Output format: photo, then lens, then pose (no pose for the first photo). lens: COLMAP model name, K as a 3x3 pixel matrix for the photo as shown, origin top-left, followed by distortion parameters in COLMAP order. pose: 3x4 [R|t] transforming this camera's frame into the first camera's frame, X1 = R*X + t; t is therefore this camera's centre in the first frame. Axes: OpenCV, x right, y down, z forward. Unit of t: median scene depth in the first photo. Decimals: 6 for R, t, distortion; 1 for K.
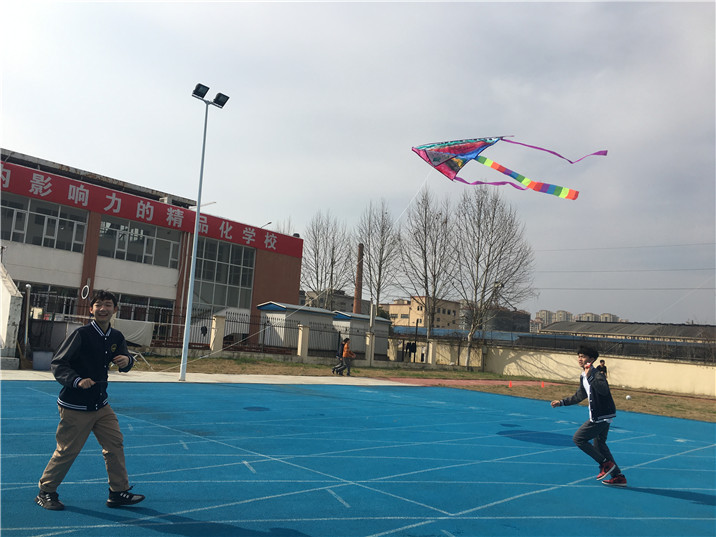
lens RADIAL K [[593.3, 0, 358.0], [0, 593.3, 268.5], [0, 0, 1]] dist [0.069792, -0.097389]
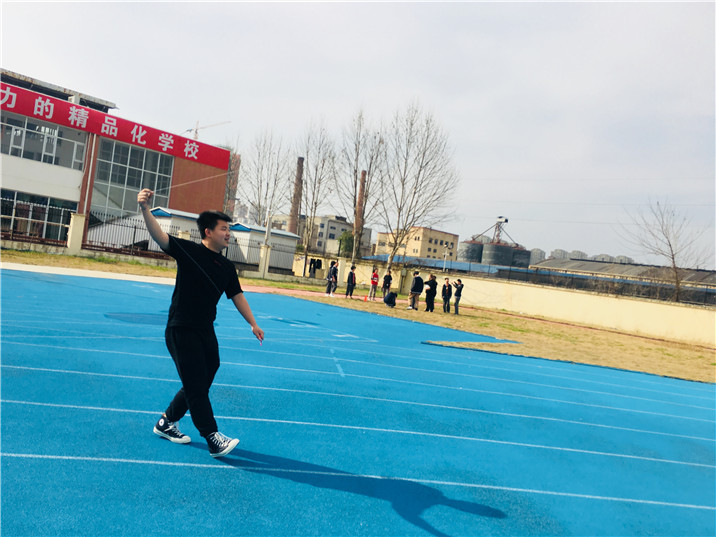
lens RADIAL K [[593.3, 0, 358.0], [0, 593.3, 268.5], [0, 0, 1]] dist [0.069792, -0.097389]
pose [[0.998345, 0.056017, -0.013031, 0.167842], [-0.054042, 0.991224, 0.120640, 0.015796], [0.019675, -0.119736, 0.992611, 0.005600]]
